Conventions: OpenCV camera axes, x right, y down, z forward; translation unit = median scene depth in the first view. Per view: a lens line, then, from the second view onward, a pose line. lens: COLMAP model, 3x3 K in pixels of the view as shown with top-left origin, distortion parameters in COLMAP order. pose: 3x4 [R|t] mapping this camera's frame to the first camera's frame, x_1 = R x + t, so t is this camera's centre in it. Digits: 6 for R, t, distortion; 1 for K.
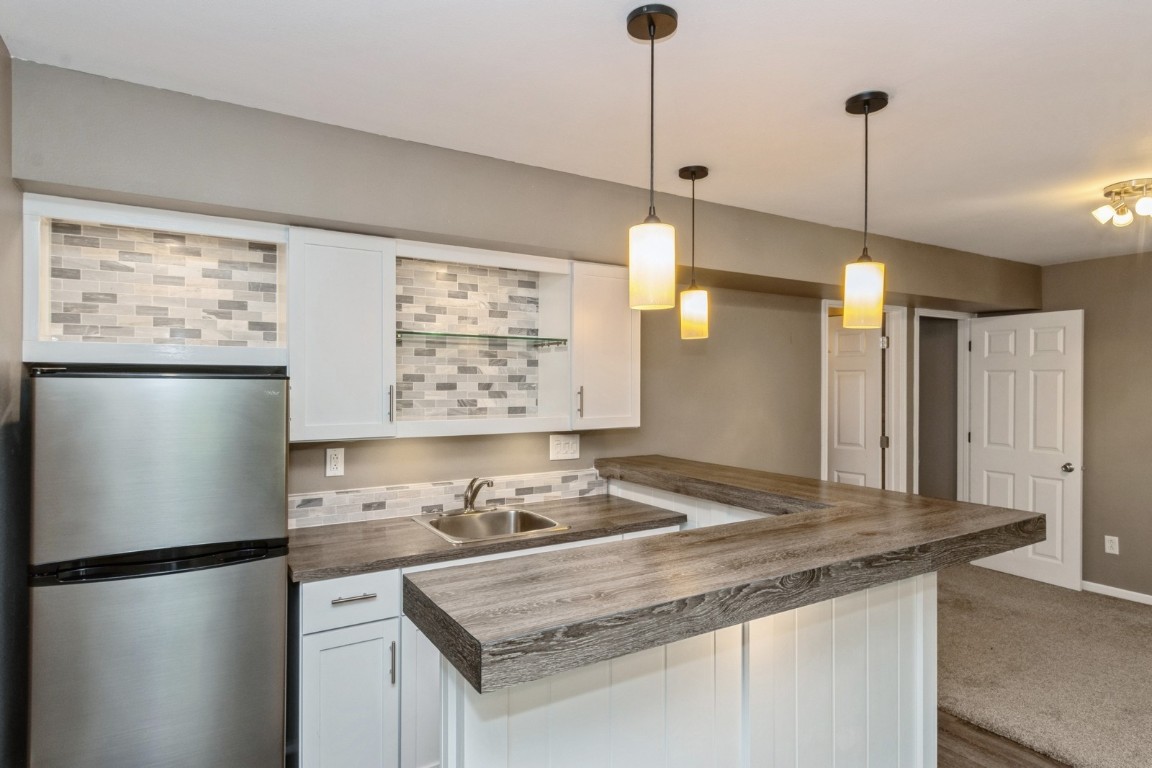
lens RADIAL K [[636.4, 0, 574.6], [0, 636.4, 388.6], [0, 0, 1]] dist [0.000551, 0.000248]
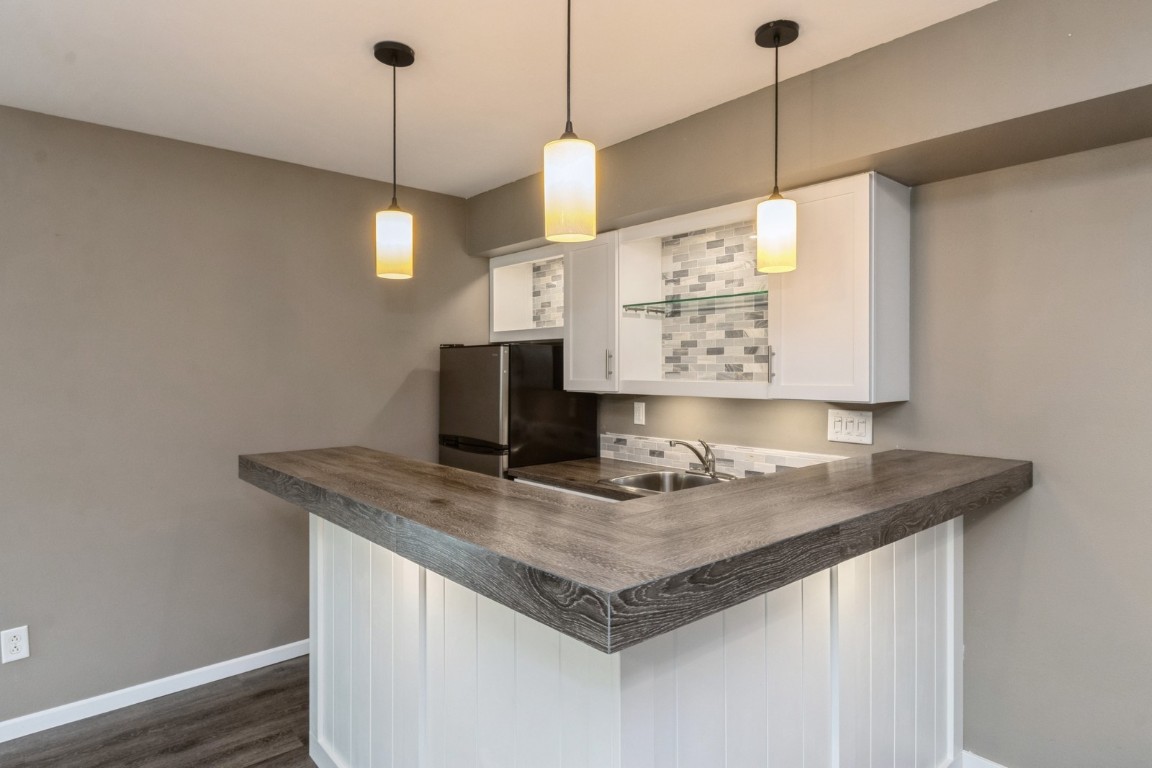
lens RADIAL K [[636.4, 0, 574.4], [0, 636.4, 373.3], [0, 0, 1]] dist [0.000551, 0.000248]
pose [[0.171788, 0.008245, -0.985100, 0.773237], [-0.002223, 0.999966, 0.007981, 0.024614], [0.985132, 0.000819, 0.171800, 0.604566]]
